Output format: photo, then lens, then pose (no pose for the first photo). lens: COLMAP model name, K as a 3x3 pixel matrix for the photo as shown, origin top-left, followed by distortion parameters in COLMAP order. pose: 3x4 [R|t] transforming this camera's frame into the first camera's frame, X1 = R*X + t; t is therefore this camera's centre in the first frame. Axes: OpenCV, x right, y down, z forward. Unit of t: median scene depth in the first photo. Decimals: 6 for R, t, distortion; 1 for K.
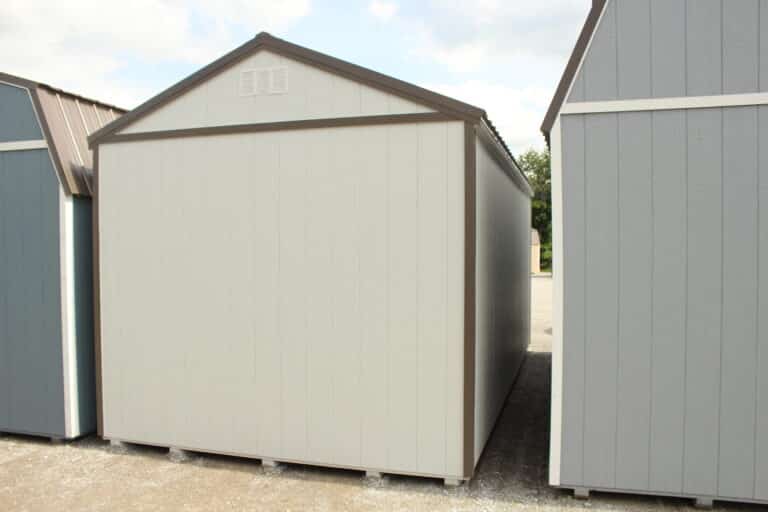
lens RADIAL K [[752.2, 0, 377.2], [0, 752.2, 259.5], [0, 0, 1]] dist [-0.007302, 0.000000]
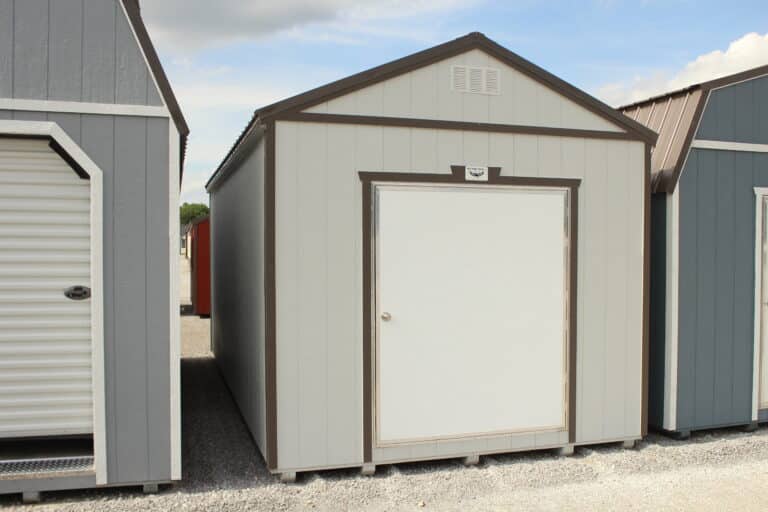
lens RADIAL K [[735.5, 0, 377.4], [0, 735.5, 254.4], [0, 0, 1]] dist [-0.092283, 0.000000]
pose [[0.790044, -0.001565, 0.613048, -0.847312], [0.002562, 0.999996, -0.000748, -0.003326], [-0.613045, 0.002162, 0.790045, 0.308270]]
